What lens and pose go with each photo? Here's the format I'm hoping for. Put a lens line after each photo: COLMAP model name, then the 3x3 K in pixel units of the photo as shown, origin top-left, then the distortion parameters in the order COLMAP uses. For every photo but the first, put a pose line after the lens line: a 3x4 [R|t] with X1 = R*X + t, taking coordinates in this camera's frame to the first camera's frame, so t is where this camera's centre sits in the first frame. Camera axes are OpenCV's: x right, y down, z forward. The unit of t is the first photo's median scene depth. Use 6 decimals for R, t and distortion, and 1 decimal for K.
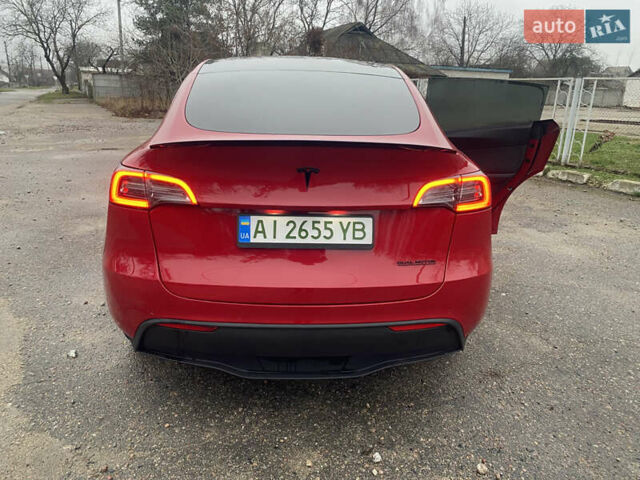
lens RADIAL K [[484.7, 0, 311.1], [0, 484.7, 236.9], [0, 0, 1]] dist [0.009572, 0.002163]
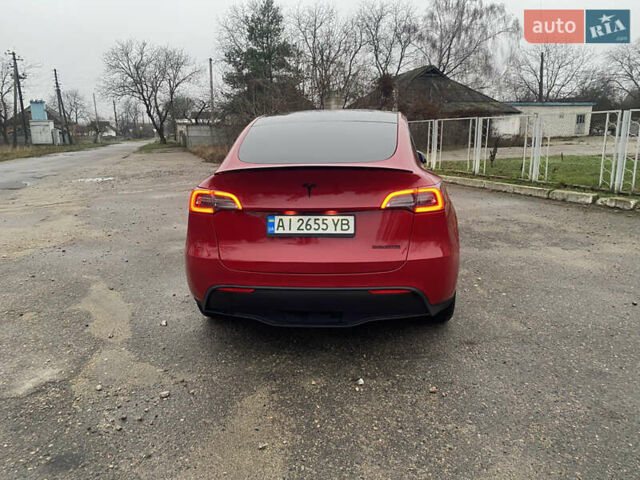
lens RADIAL K [[482.8, 0, 321.3], [0, 482.8, 237.5], [0, 0, 1]] dist [0.013874, -0.003279]
pose [[0.989437, -0.010048, -0.144612, 0.049128], [-0.001526, 0.996817, -0.079703, 0.029828], [0.144953, 0.079082, 0.986273, -0.099797]]
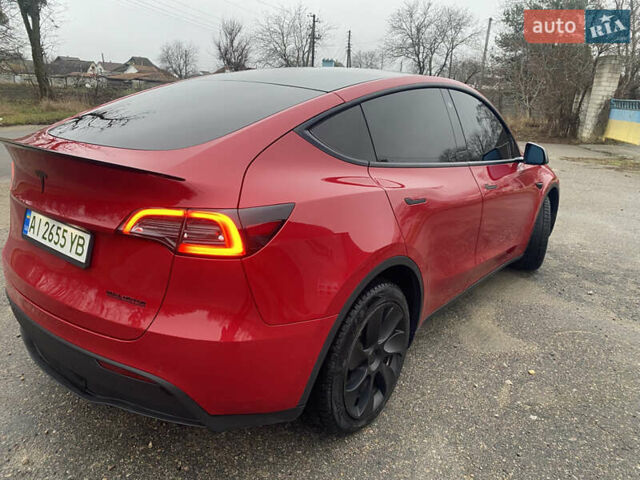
lens RADIAL K [[482.8, 0, 326.7], [0, 482.8, 241.6], [0, 0, 1]] dist [0.012652, -0.000433]
pose [[0.773889, 0.204346, -0.599448, 0.206715], [-0.217881, 0.974644, 0.050961, -0.034739], [0.594662, 0.091170, 0.798789, 0.108768]]
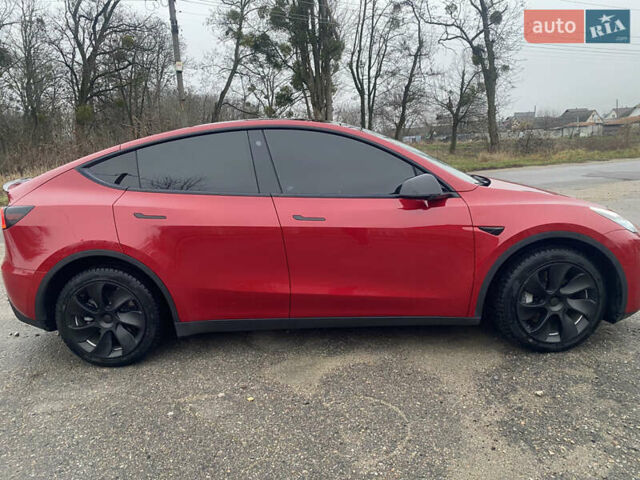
lens RADIAL K [[489.3, 0, 310.3], [0, 489.3, 241.7], [0, 0, 1]] dist [-0.000174, 0.003594]
pose [[-0.046740, 0.181692, -0.982244, 0.426771], [-0.250535, 0.949756, 0.187604, -0.128758], [0.966978, 0.254856, 0.001128, 0.446229]]
